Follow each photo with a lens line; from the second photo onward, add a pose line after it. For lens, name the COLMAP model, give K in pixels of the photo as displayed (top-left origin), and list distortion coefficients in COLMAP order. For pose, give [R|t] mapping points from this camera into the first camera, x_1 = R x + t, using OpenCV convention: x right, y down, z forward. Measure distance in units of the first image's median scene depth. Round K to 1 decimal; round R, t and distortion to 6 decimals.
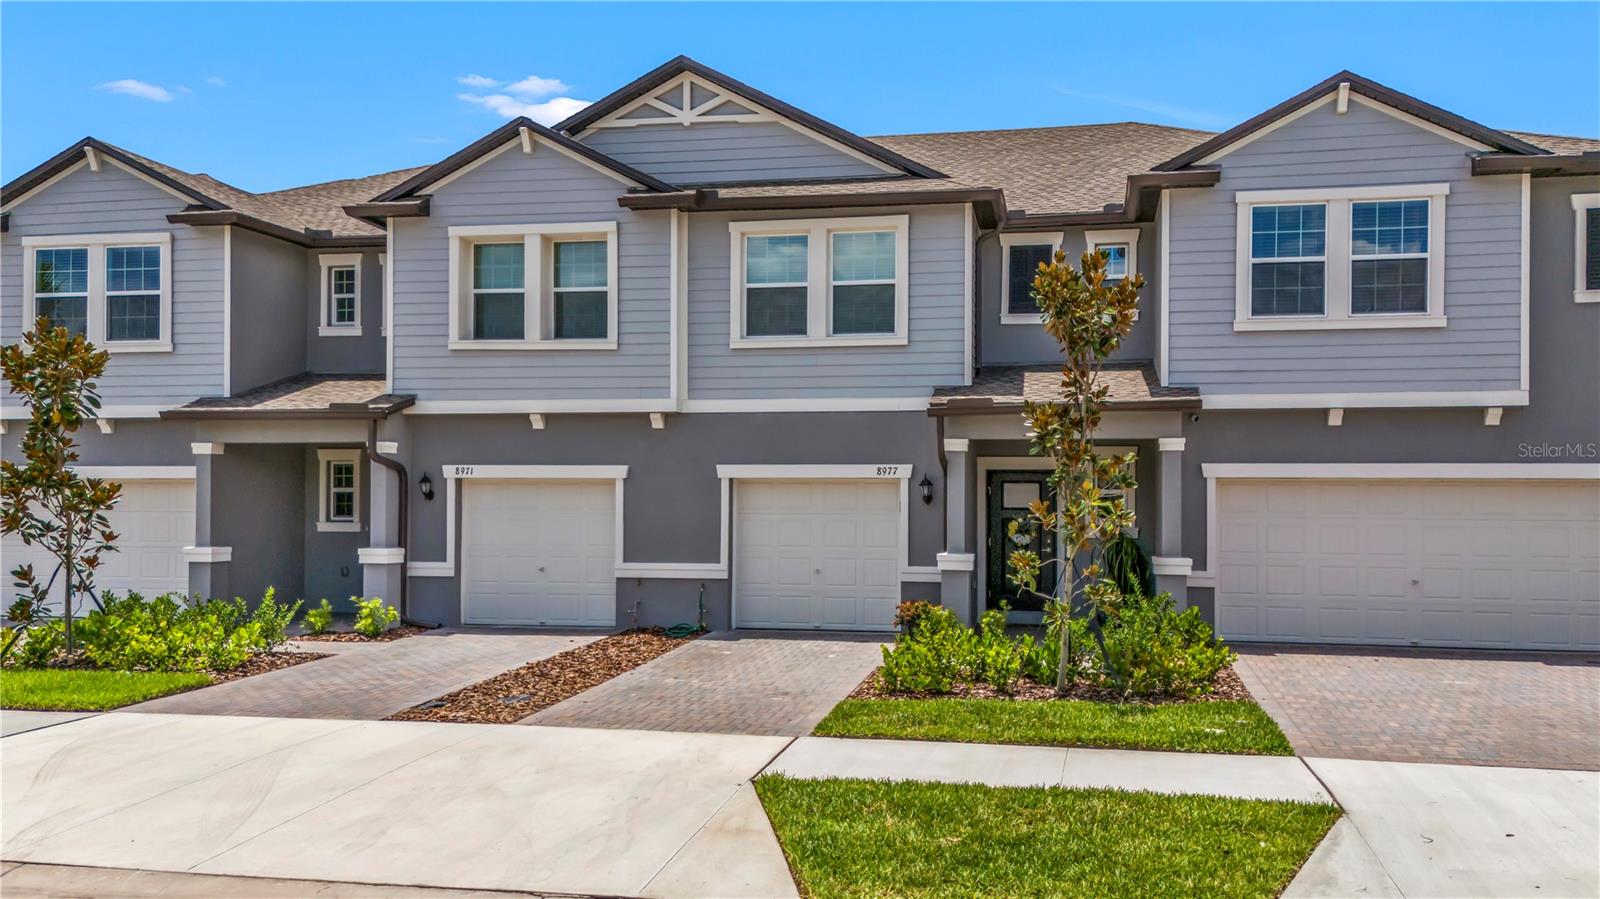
lens RADIAL K [[1133.7, 0, 901.9], [0, 1133.7, 454.0], [0, 0, 1]] dist [0.129561, -0.205402]
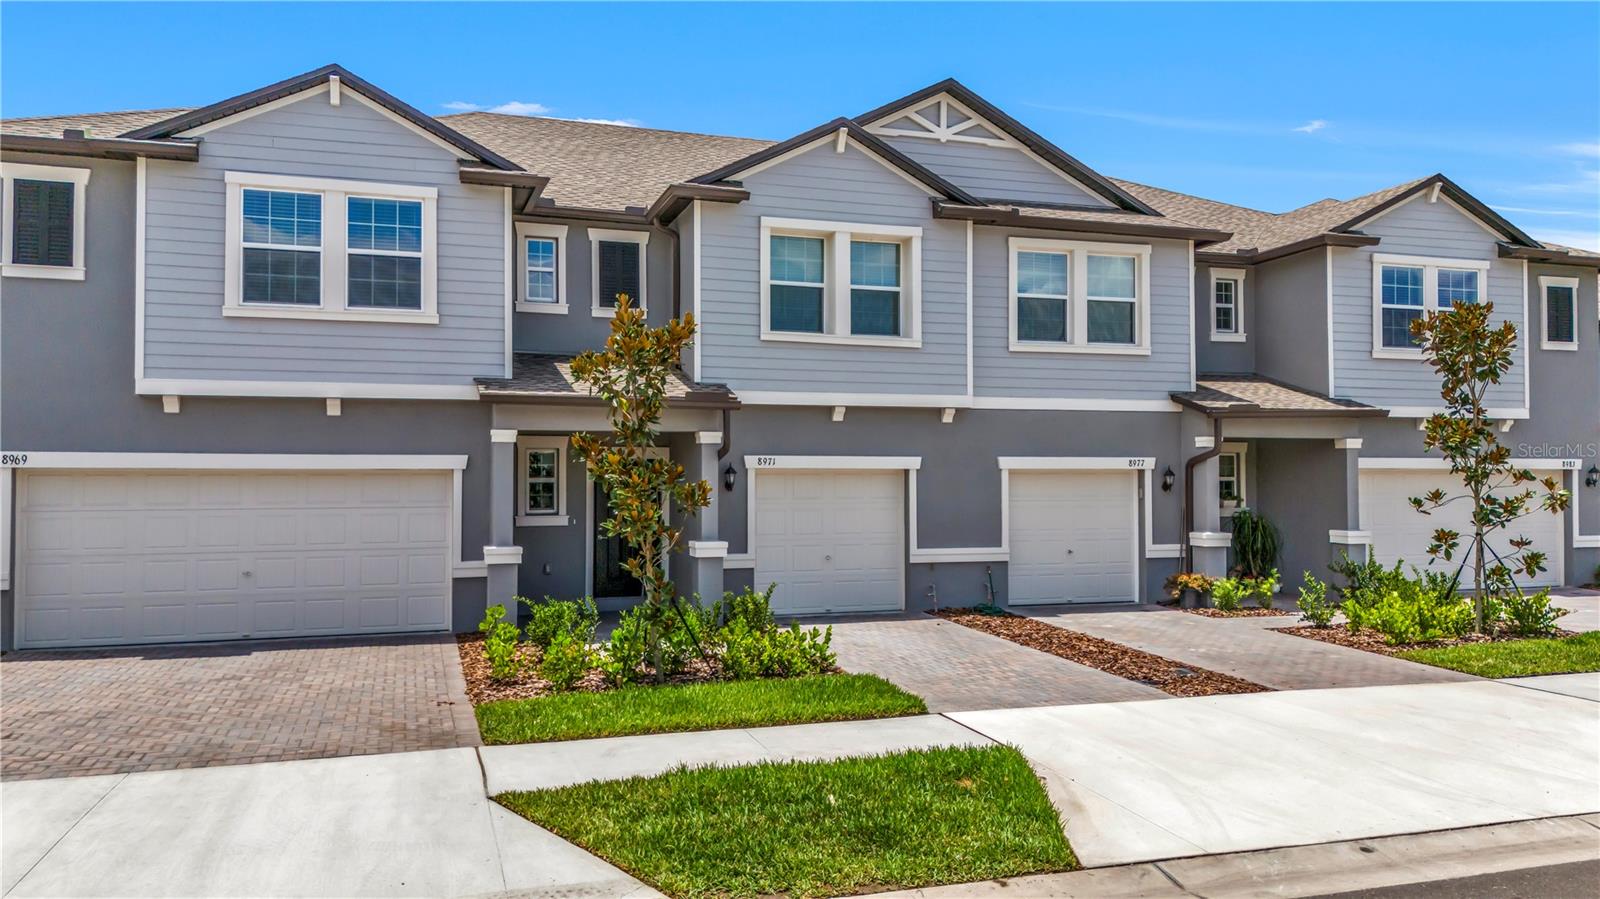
lens RADIAL K [[1115.6, 0, 800.0], [0, 1115.6, 449.5], [0, 0, 1]] dist [0.020671, -0.000566]
pose [[0.894399, 0.007696, 0.447203, -0.799599], [-0.009177, 0.999957, 0.001145, 0.002863], [-0.447175, -0.005128, 0.894432, 0.123149]]
